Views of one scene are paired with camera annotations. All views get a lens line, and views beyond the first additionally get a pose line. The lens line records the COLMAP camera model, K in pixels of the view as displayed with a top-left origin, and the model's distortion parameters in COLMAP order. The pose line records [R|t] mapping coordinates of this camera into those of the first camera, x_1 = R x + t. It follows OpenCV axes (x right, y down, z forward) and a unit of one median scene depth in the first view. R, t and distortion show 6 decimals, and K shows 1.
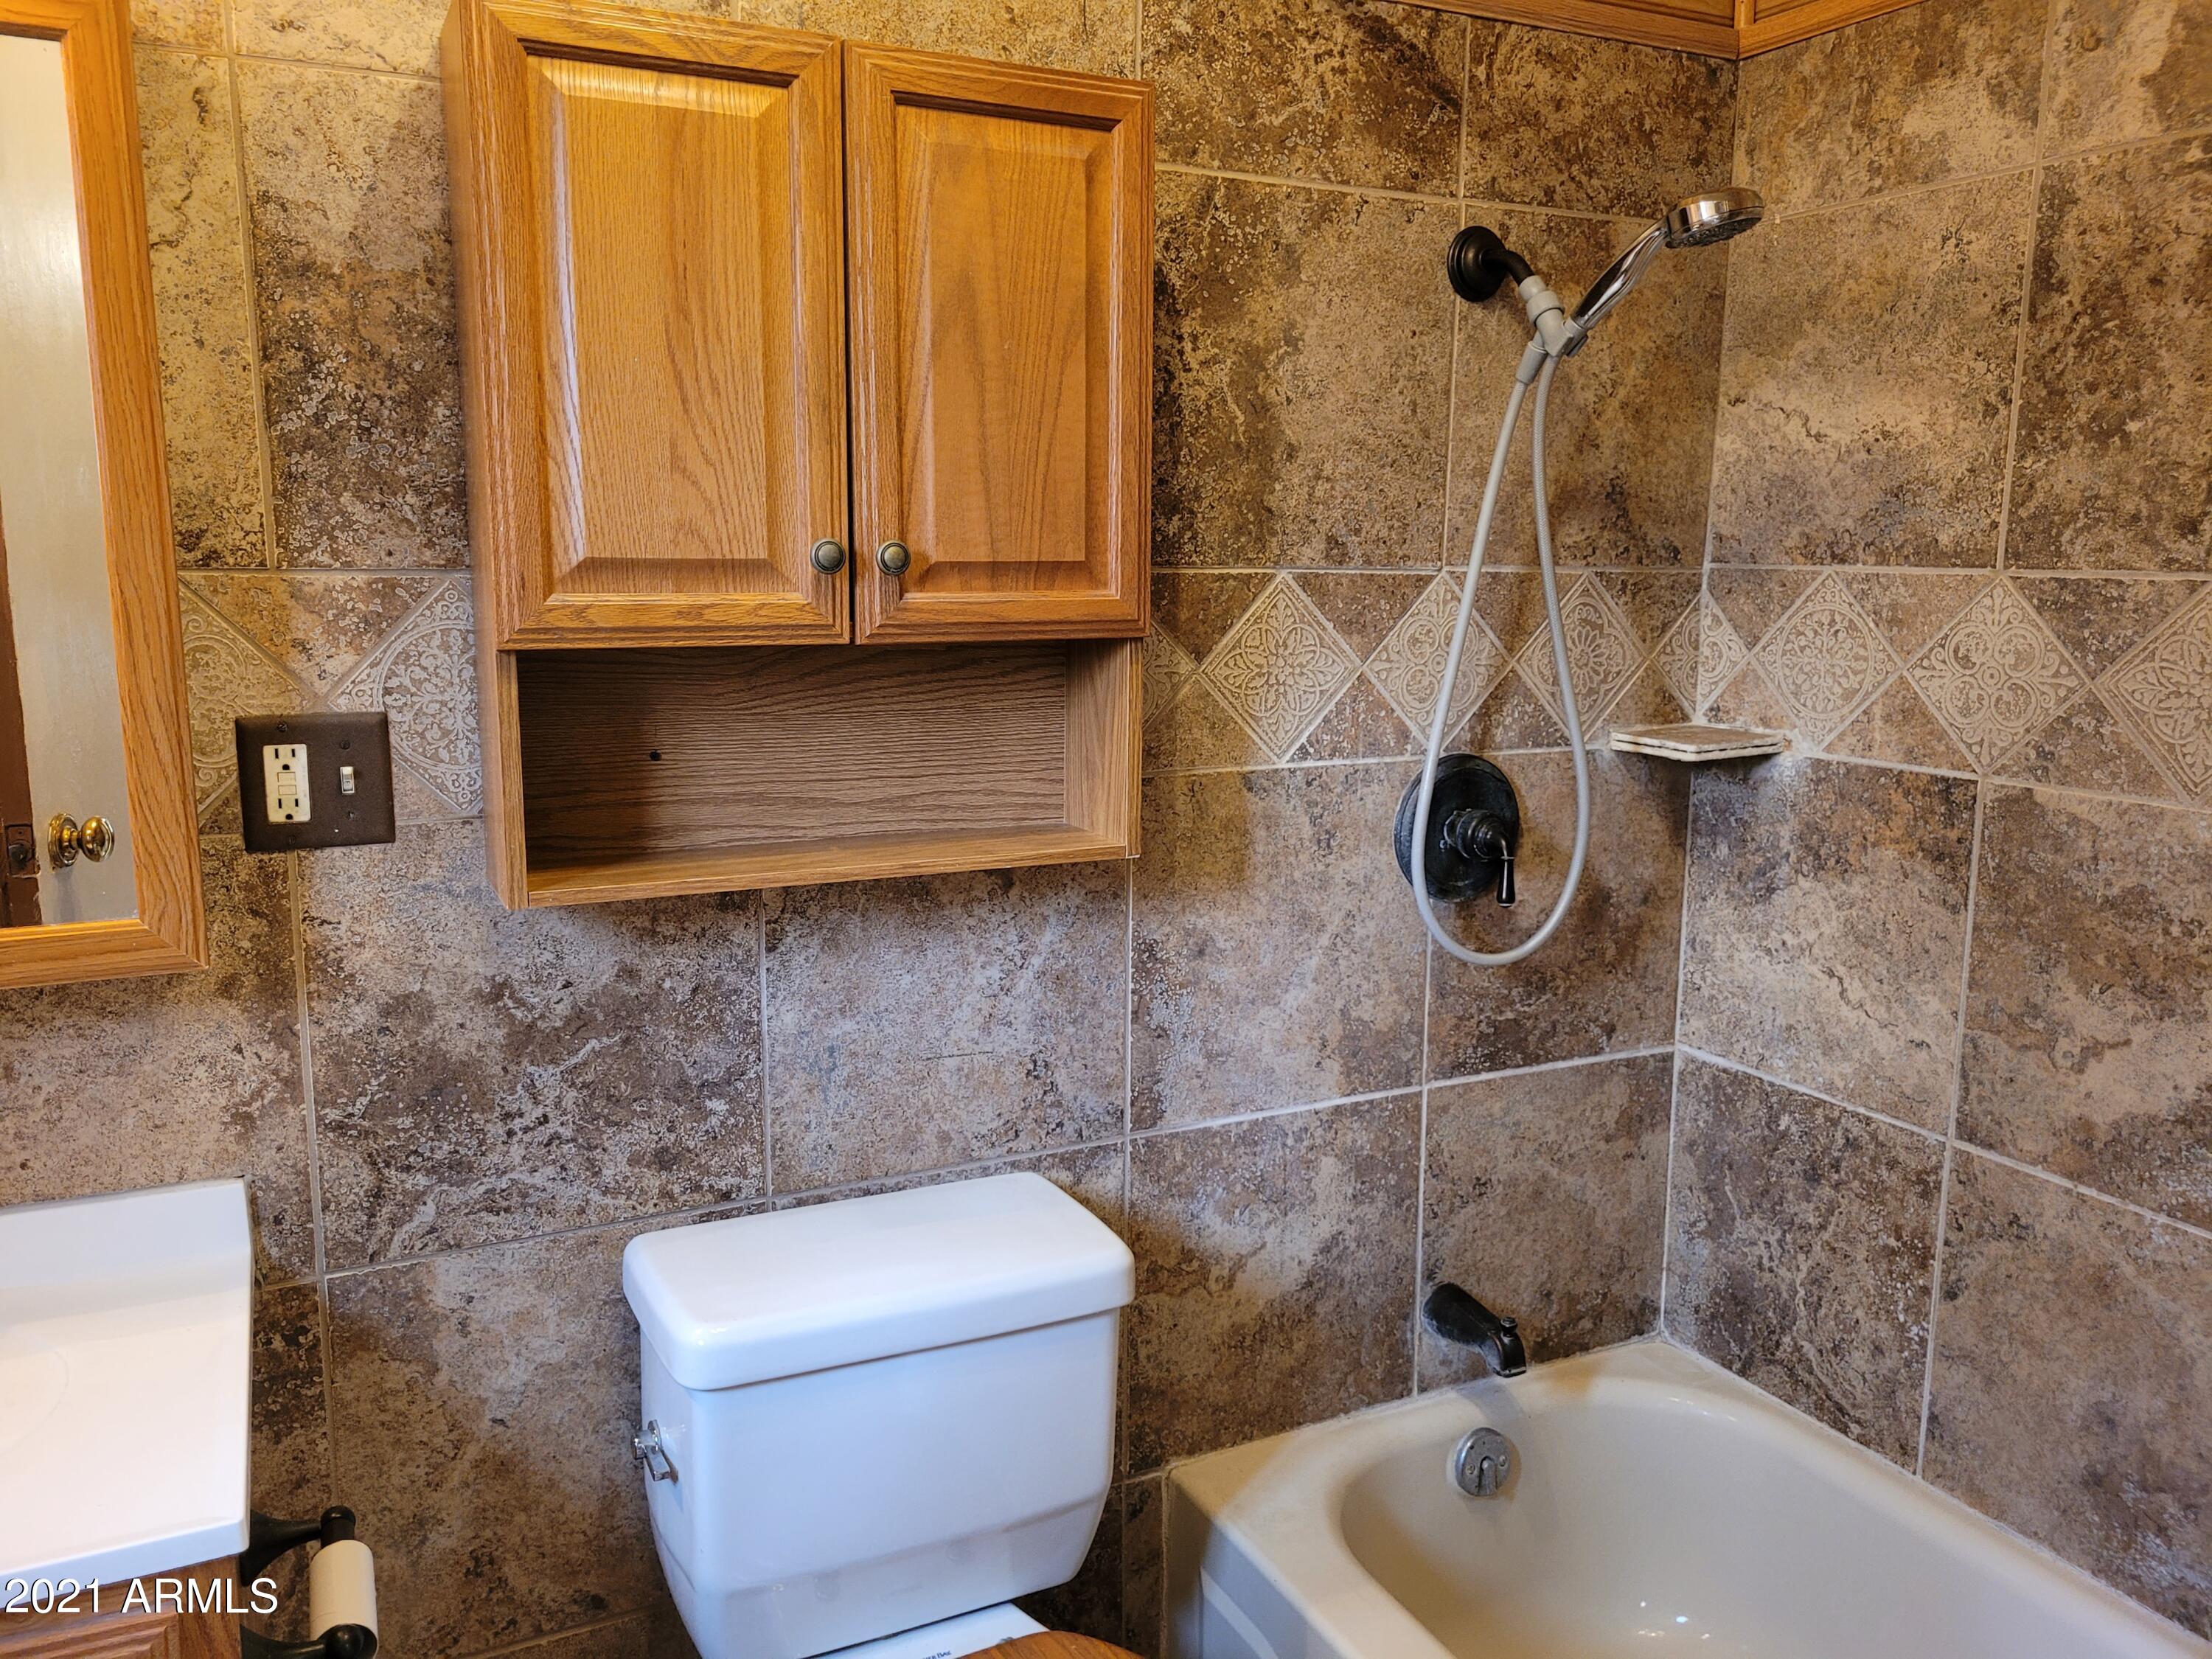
lens RADIAL K [[1686.4, 0, 1096.2], [0, 1686.4, 801.5], [0, 0, 1]] dist [0.039947, -0.031729]
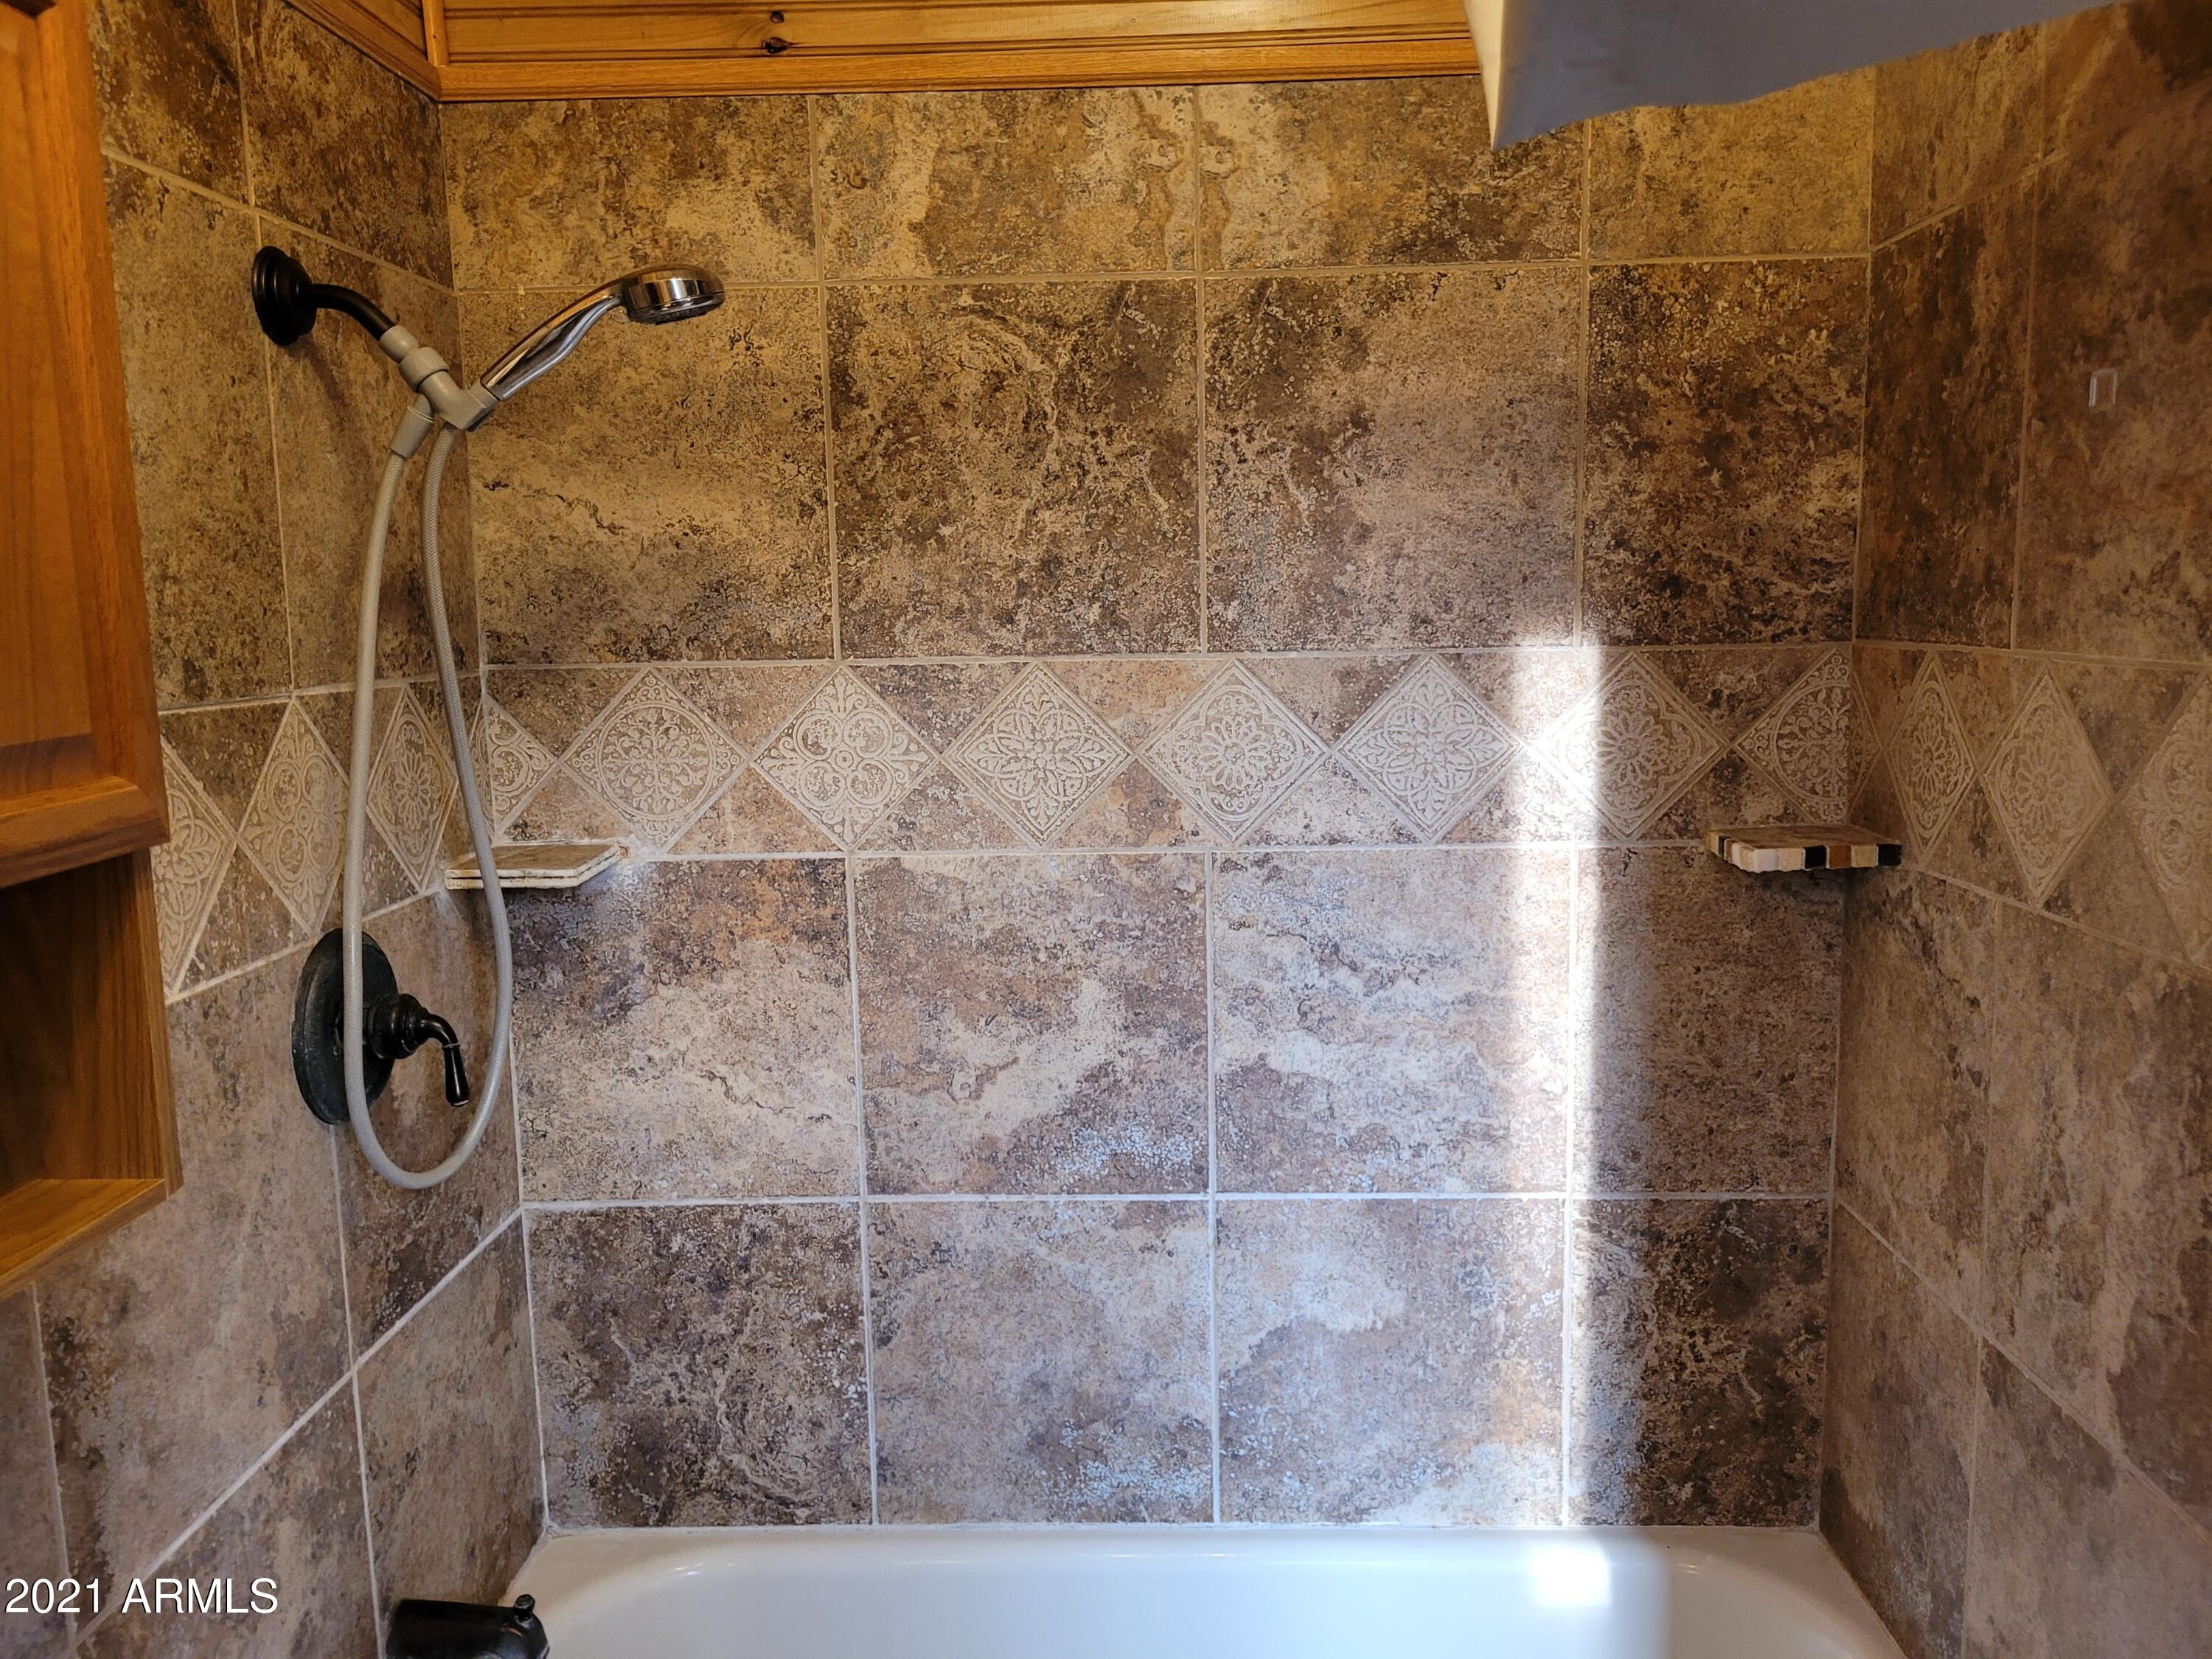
lens RADIAL K [[1686.4, 0, 1096.2], [0, 1686.4, 801.5], [0, 0, 1]] dist [0.039947, -0.031729]
pose [[0.463462, -0.131475, 0.876309, -0.312086], [0.157767, 0.985374, 0.064398, -0.086335], [-0.871959, 0.108406, 0.477426, 0.344393]]
